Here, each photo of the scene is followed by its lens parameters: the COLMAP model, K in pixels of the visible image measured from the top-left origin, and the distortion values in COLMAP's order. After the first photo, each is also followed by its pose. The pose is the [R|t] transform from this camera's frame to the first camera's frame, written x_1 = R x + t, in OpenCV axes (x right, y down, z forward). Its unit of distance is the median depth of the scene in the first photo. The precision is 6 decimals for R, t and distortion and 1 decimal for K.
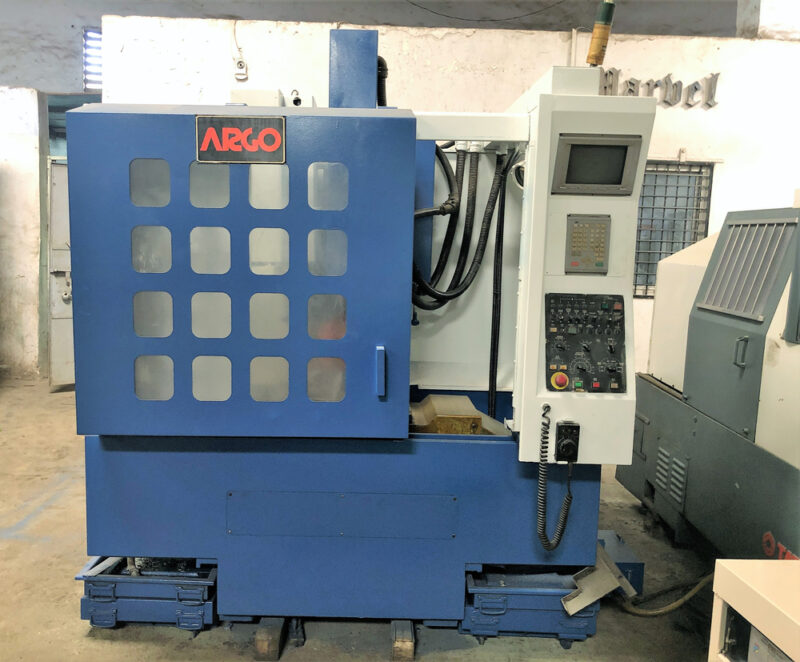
lens RADIAL K [[724.3, 0, 356.1], [0, 724.3, 325.5], [0, 0, 1]] dist [0.017212, 0.000000]
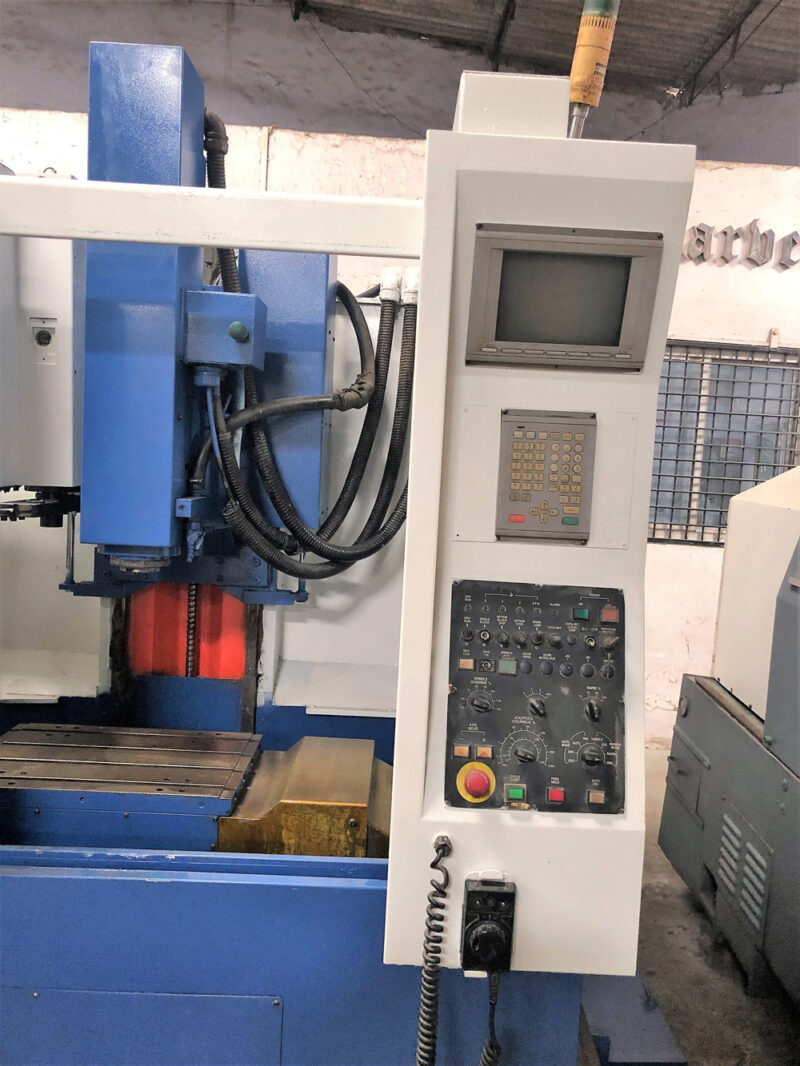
lens RADIAL K [[871.6, 0, 408.9], [0, 871.6, 517.3], [0, 0, 1]] dist [0.046562, -0.056948]
pose [[0.999390, 0.026487, 0.022771, 0.219313], [-0.025612, 0.998953, -0.037905, -0.062349], [-0.023751, 0.037299, 0.999022, 0.453208]]
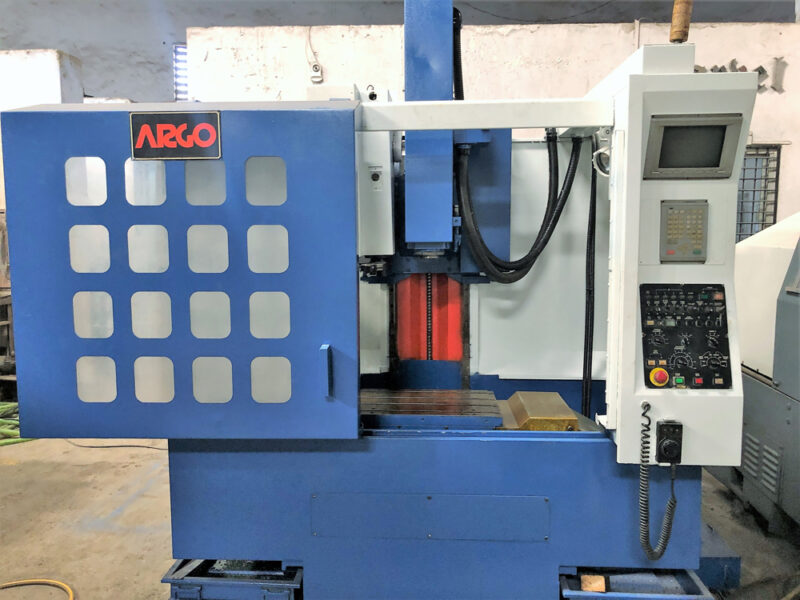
lens RADIAL K [[654.1, 0, 392.6], [0, 654.1, 291.3], [0, 0, 1]] dist [0.046562, -0.056948]
pose [[0.998435, -0.023983, -0.050515, -0.017506], [0.022889, 0.999493, -0.022122, -0.023343], [0.051020, 0.020931, 0.998478, 0.125876]]
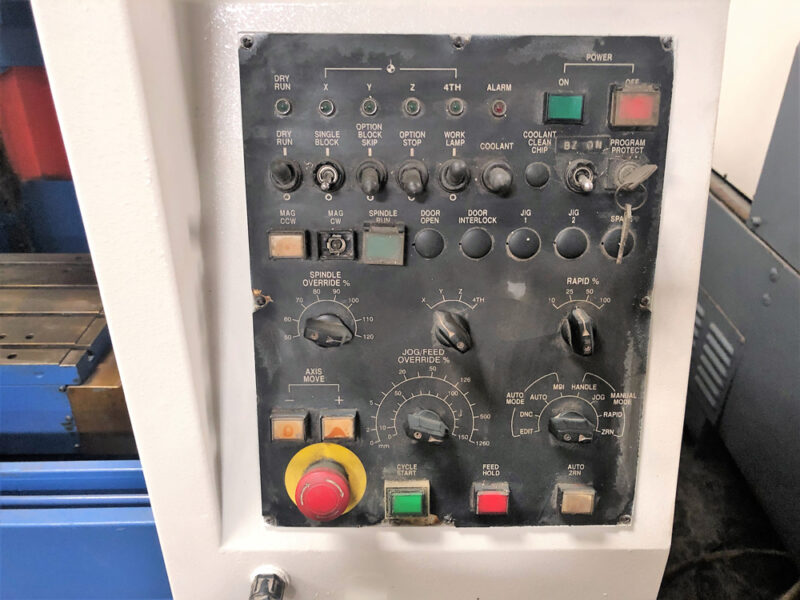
lens RADIAL K [[654.1, 0, 397.1], [0, 654.1, 291.9], [0, 0, 1]] dist [0.046562, -0.056948]
pose [[0.999623, -0.027008, 0.004957, 0.296303], [0.023232, 0.928071, 0.371677, -0.045287], [-0.014638, -0.371422, 0.928349, 0.824363]]
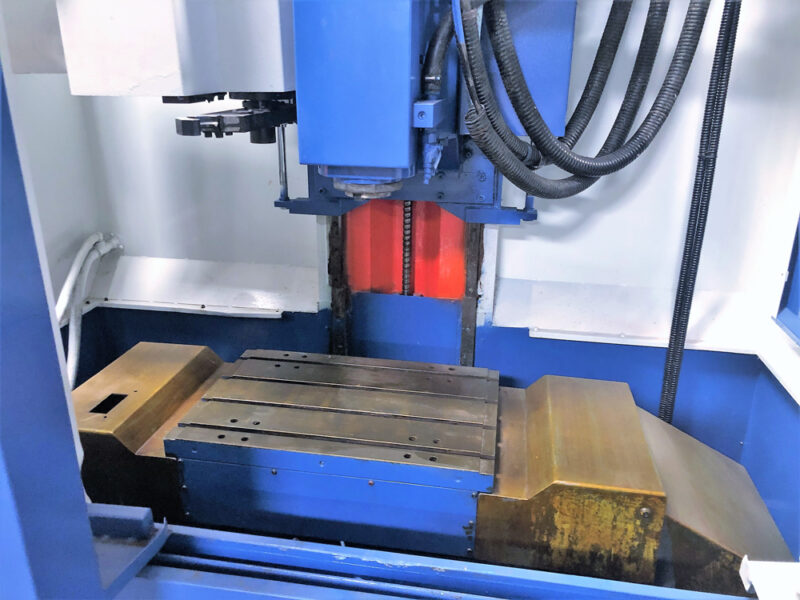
lens RADIAL K [[654.1, 0, 394.3], [0, 654.1, 290.3], [0, 0, 1]] dist [0.046562, -0.056948]
pose [[0.986730, 0.041506, -0.156977, 0.092065], [-0.006552, 0.976167, 0.216922, -0.075323], [0.162239, -0.213015, 0.963485, 0.773752]]
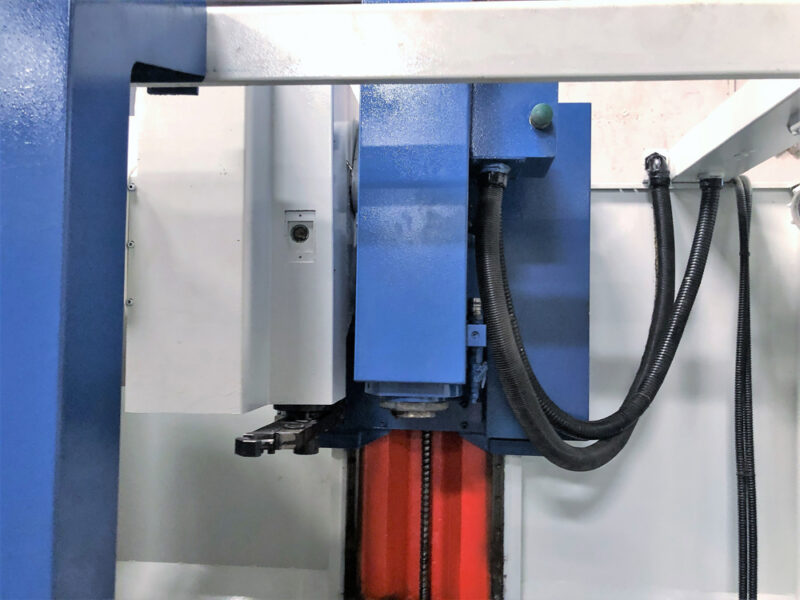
lens RADIAL K [[654.1, 0, 401.4], [0, 654.1, 297.7], [0, 0, 1]] dist [0.046562, -0.056948]
pose [[0.996442, -0.006835, -0.084009, 0.023712], [-0.007002, 0.986549, -0.163314, -0.112439], [0.083995, 0.163321, 0.982991, 0.759118]]
